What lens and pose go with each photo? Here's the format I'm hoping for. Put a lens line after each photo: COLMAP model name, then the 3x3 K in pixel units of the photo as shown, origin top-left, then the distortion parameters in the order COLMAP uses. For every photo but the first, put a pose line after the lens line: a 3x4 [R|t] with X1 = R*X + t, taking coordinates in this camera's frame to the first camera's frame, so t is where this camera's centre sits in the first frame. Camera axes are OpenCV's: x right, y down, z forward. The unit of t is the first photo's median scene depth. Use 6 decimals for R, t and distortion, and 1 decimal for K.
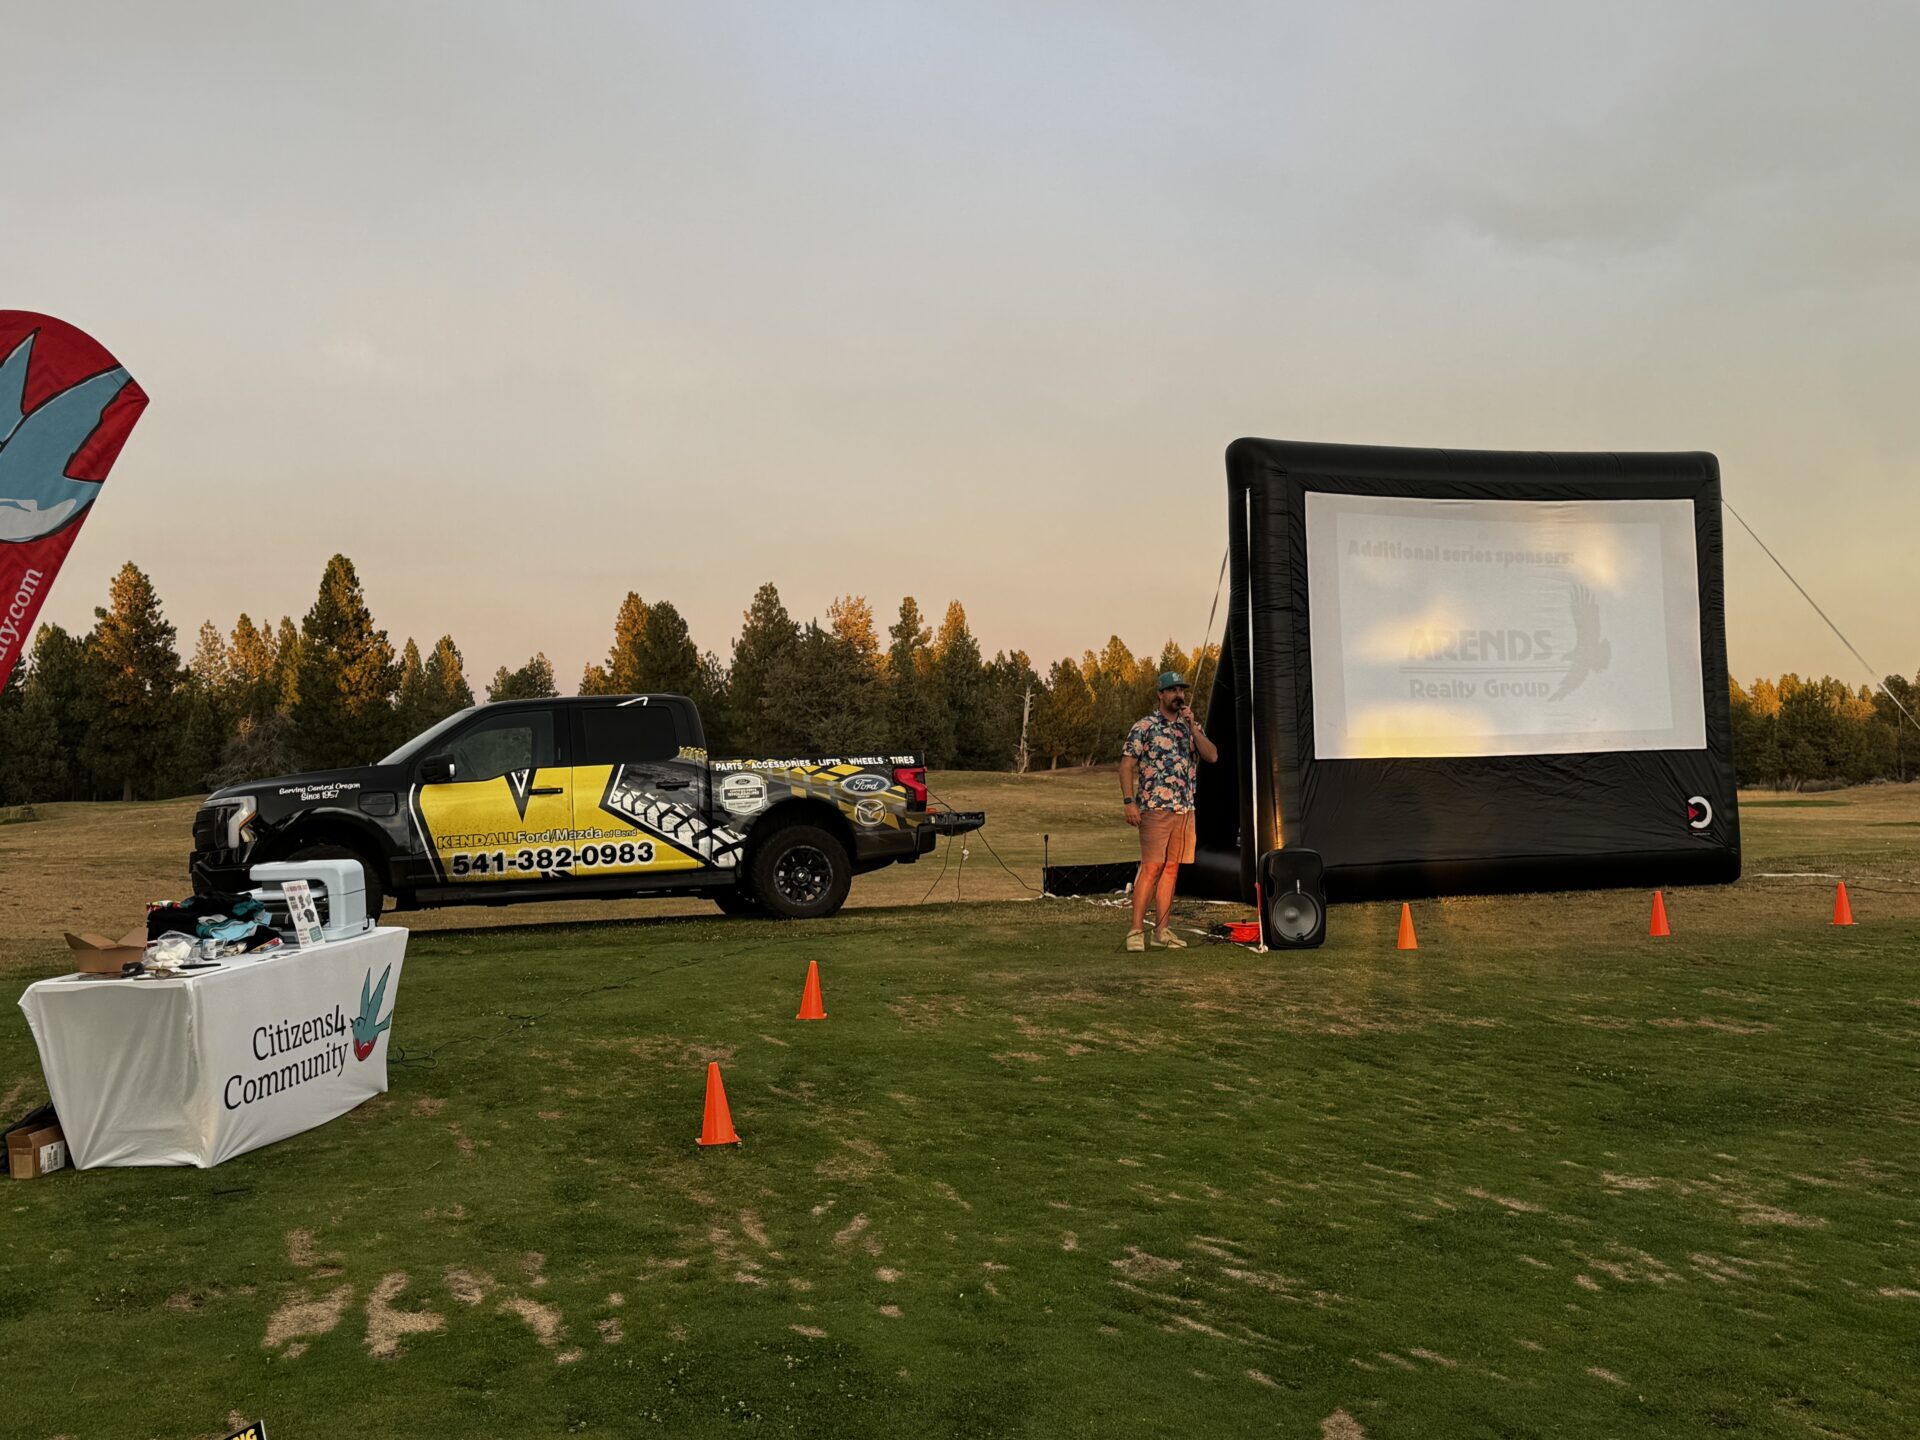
lens RADIAL K [[2040.4, 0, 965.7], [0, 2040.4, 722.9], [0, 0, 1]] dist [0.136646, -0.009499]
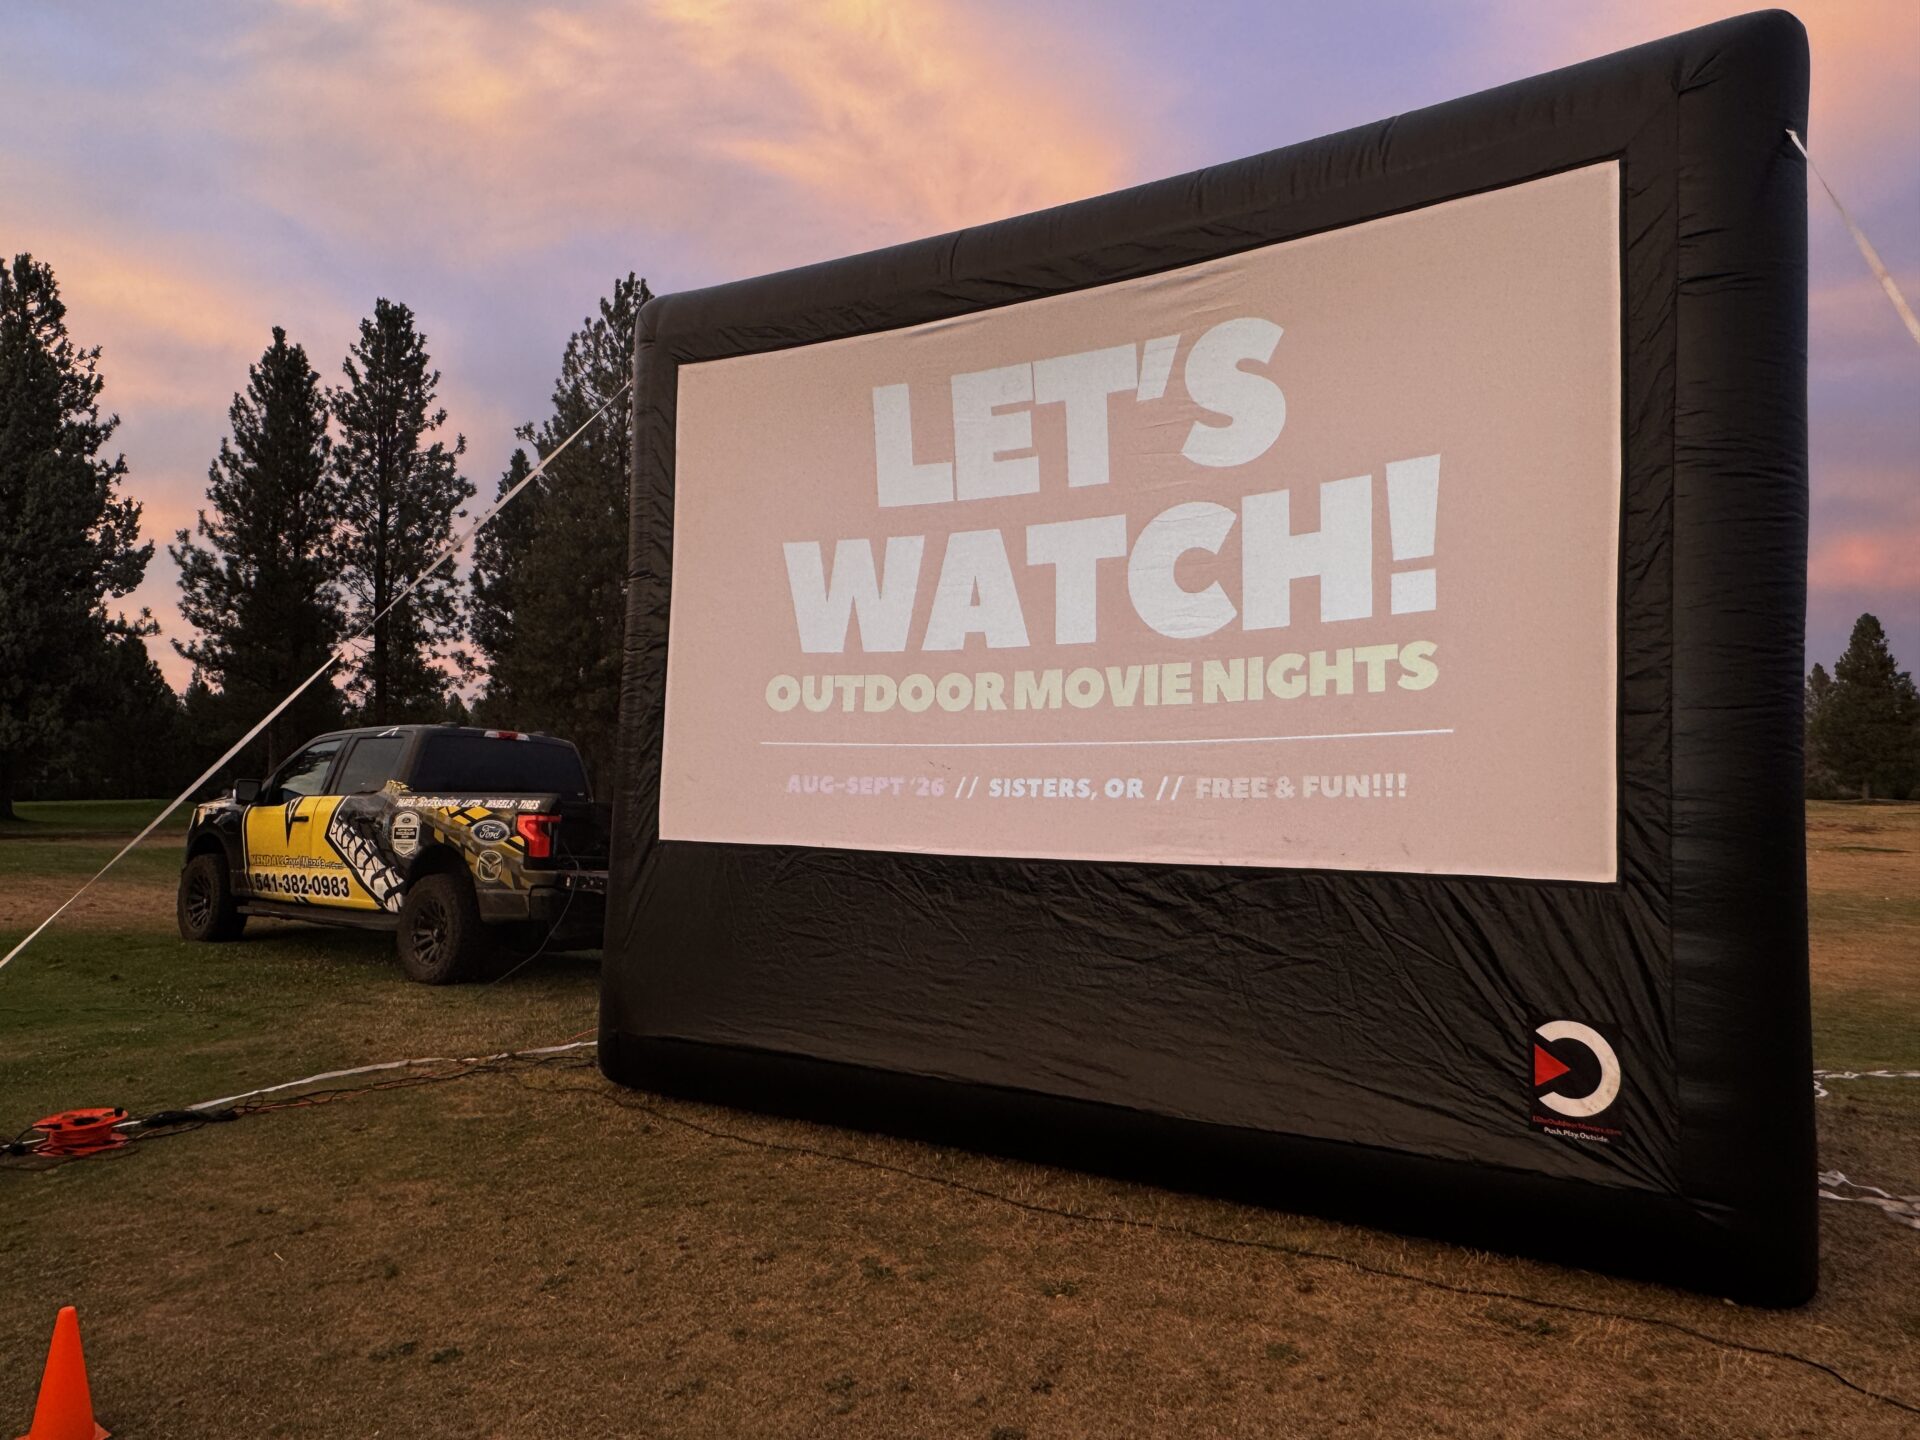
lens RADIAL K [[1330.6, 0, 950.3], [0, 1330.6, 713.2], [0, 0, 1]] dist [-0.008178, 0.014098]
pose [[0.572406, -0.007813, -0.819933, 0.519832], [-0.010131, 0.999811, -0.016599, -0.011591], [0.819908, 0.017808, 0.572218, 0.867427]]
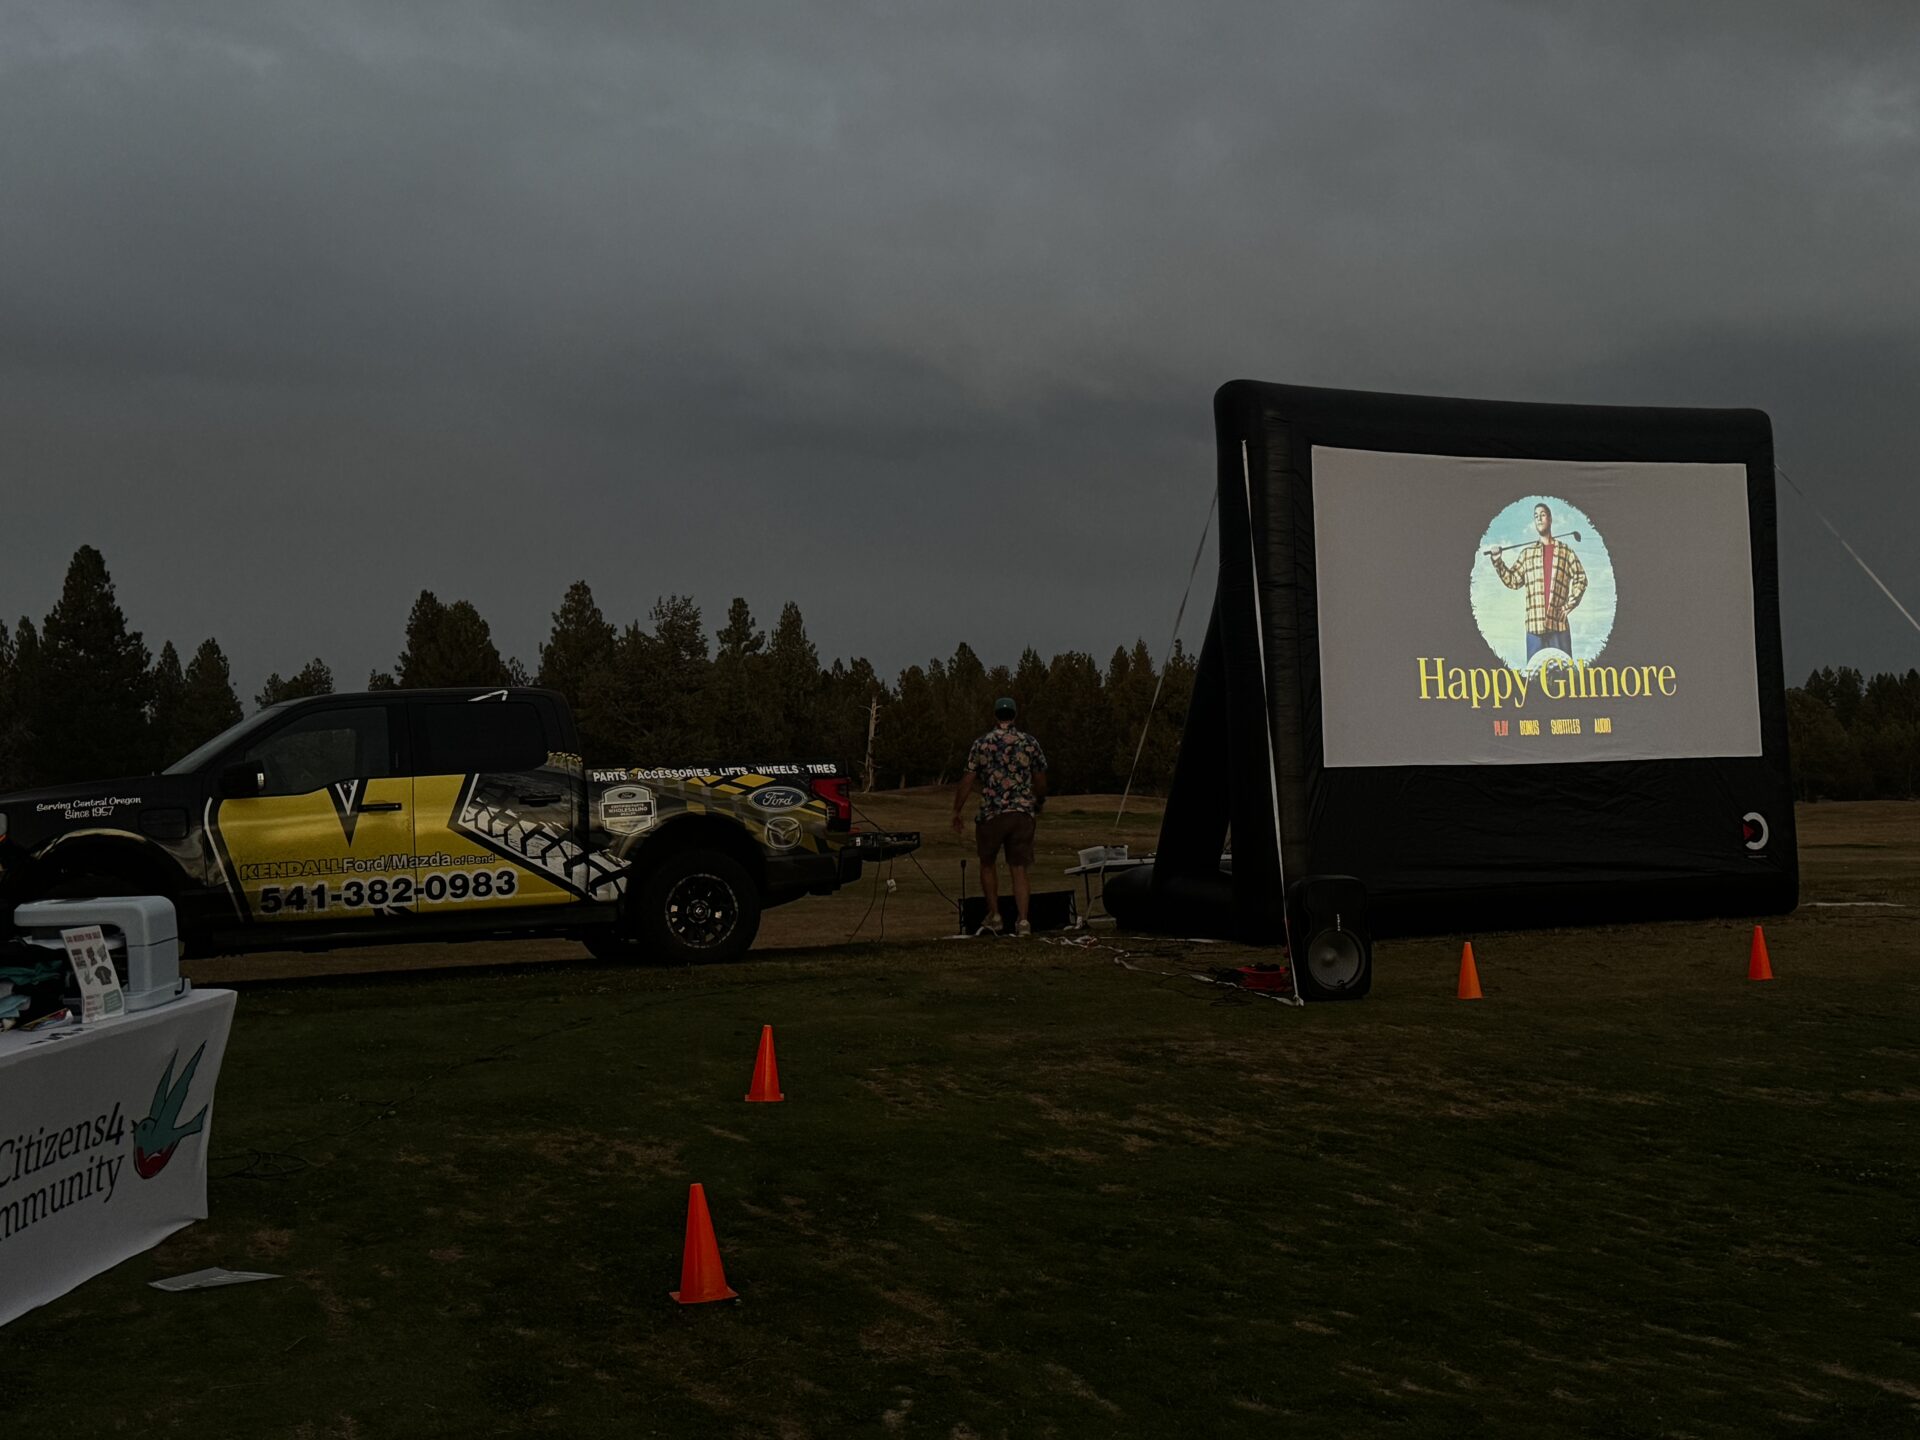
lens RADIAL K [[2227.2, 0, 960.0], [0, 2227.2, 720.0], [0, 0, 1]] dist [0.188929, -0.386877]
pose [[0.997275, 0.001683, 0.073753, -0.043402], [-0.001071, 0.999965, -0.008337, 0.006317], [-0.073764, 0.008235, 0.997242, 0.108055]]
